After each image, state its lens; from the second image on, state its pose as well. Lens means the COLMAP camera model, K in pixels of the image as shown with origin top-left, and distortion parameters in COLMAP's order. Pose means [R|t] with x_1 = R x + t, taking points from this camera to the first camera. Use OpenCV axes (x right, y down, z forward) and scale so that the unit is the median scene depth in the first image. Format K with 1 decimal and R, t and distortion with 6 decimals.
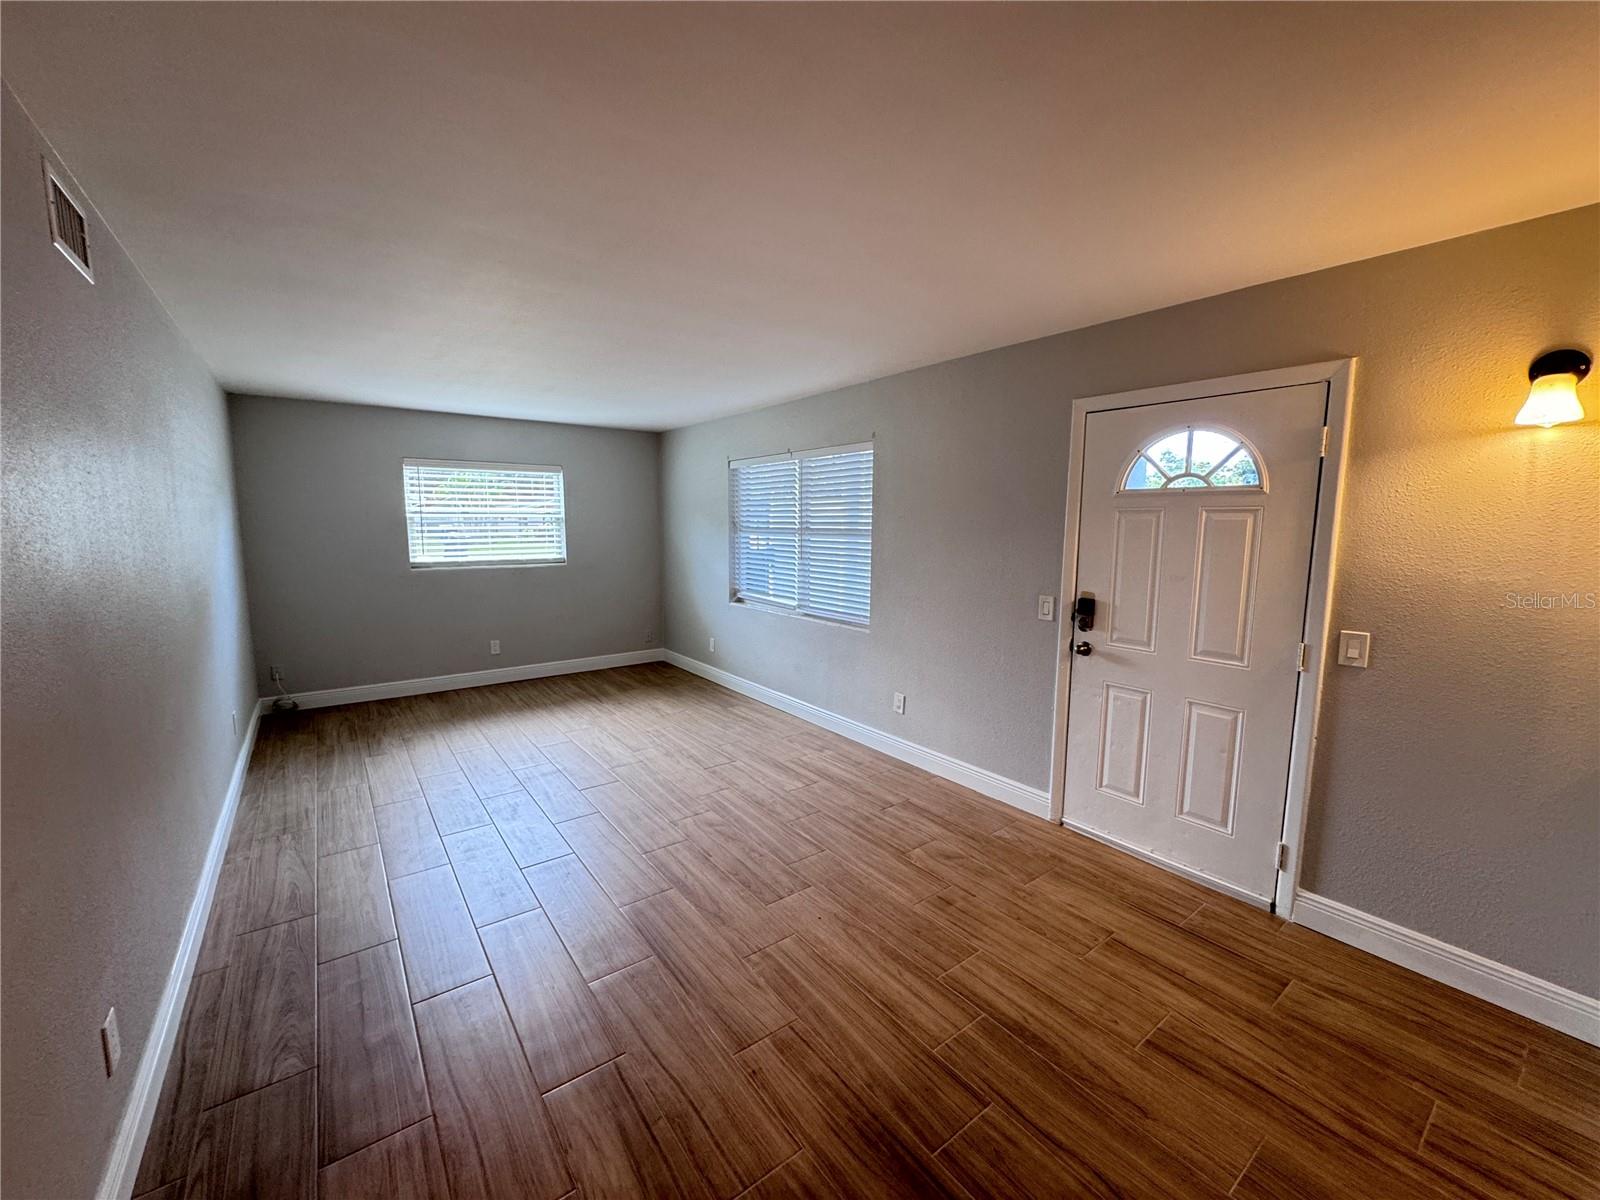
lens RADIAL K [[636.2, 0, 801.5], [0, 636.2, 599.0], [0, 0, 1]] dist [-0.008331, 0.000160]
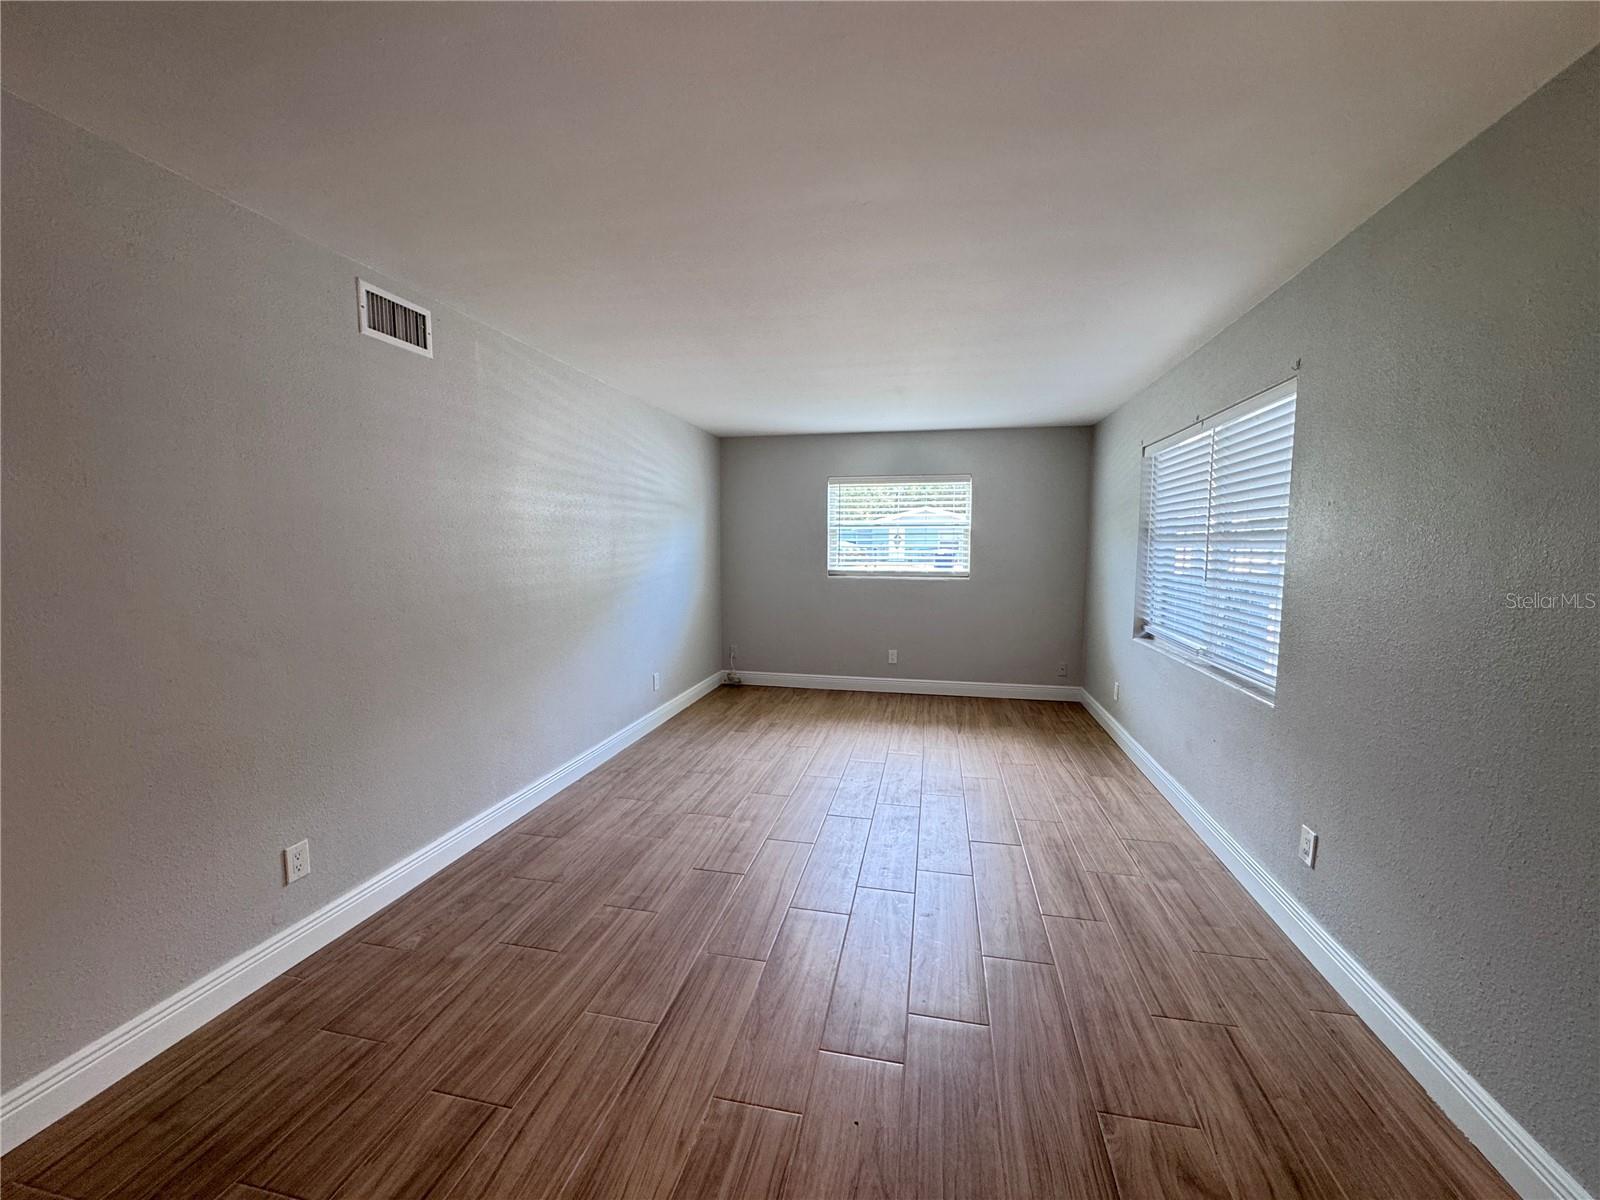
lens RADIAL K [[636.2, 0, 799.9], [0, 636.2, 601.1], [0, 0, 1]] dist [-0.008331, 0.000160]
pose [[0.655857, 0.066749, -0.751928, 0.206439], [-0.092289, 0.995701, 0.007892, -0.007890], [0.749222, 0.064219, 0.659198, 0.237333]]
